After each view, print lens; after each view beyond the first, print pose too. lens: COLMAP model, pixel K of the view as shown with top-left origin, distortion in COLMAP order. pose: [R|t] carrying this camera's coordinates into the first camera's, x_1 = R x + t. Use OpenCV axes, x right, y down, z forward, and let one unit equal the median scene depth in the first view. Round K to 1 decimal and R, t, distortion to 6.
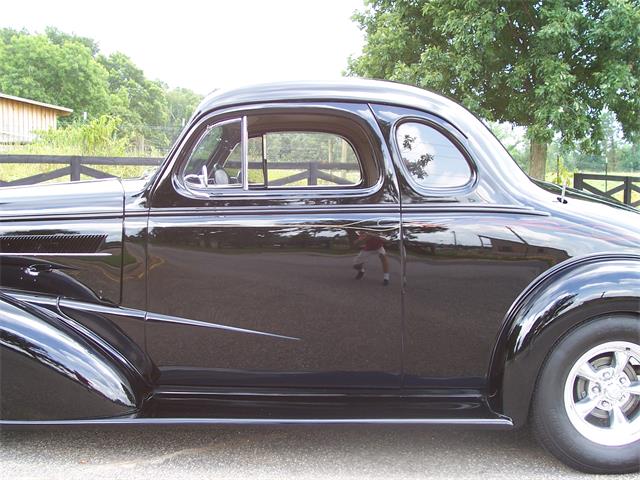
lens RADIAL K [[842.5, 0, 320.0], [0, 842.5, 240.0], [0, 0, 1]] dist [-0.148803, 0.109082]
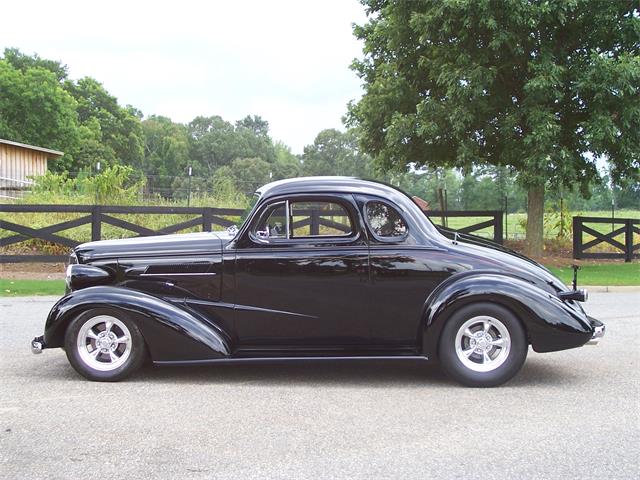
lens RADIAL K [[1009.0, 0, 320.0], [0, 1009.0, 240.0], [0, 0, 1]] dist [-0.121361, 0.000592]
pose [[0.999973, -0.007294, 0.001089, -0.003721], [0.007342, 0.998571, -0.052931, 0.013679], [-0.000701, 0.052937, 0.998598, -0.272161]]
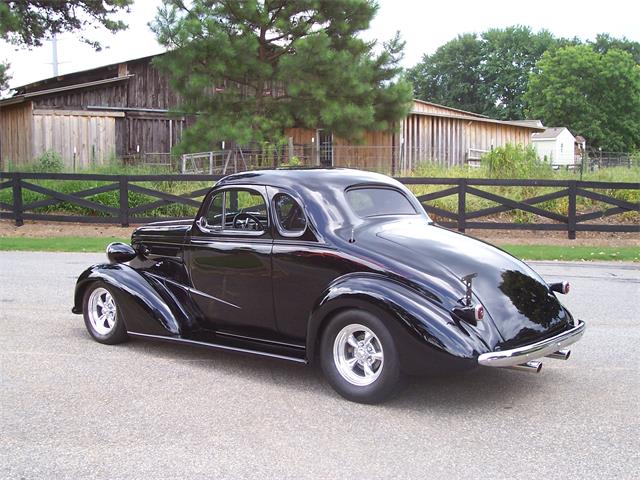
lens RADIAL K [[842.5, 0, 320.0], [0, 842.5, 240.0], [0, 0, 1]] dist [-0.148803, 0.109082]
pose [[0.783111, 0.038450, -0.620692, 0.280849], [-0.039947, 0.999136, 0.011493, -0.014093], [0.620597, 0.015794, 0.783970, -0.087026]]
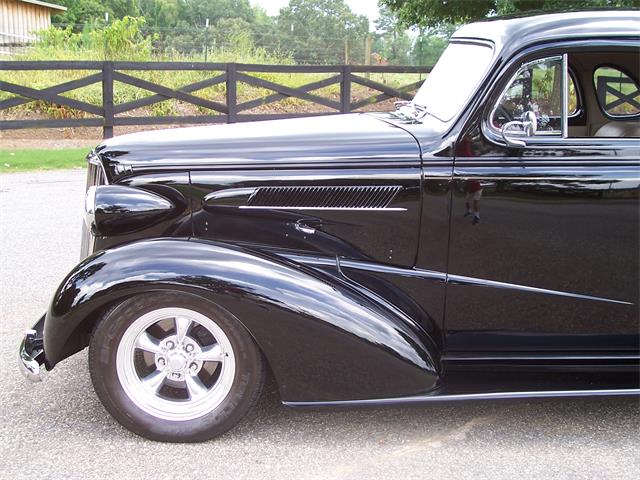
lens RADIAL K [[842.5, 0, 320.0], [0, 842.5, 240.0], [0, 0, 1]] dist [-0.148803, 0.109082]
pose [[0.999205, -0.011389, 0.038197, -0.081209], [0.006572, 0.992268, 0.123936, -0.013216], [-0.039314, -0.123587, 0.991555, 0.026515]]
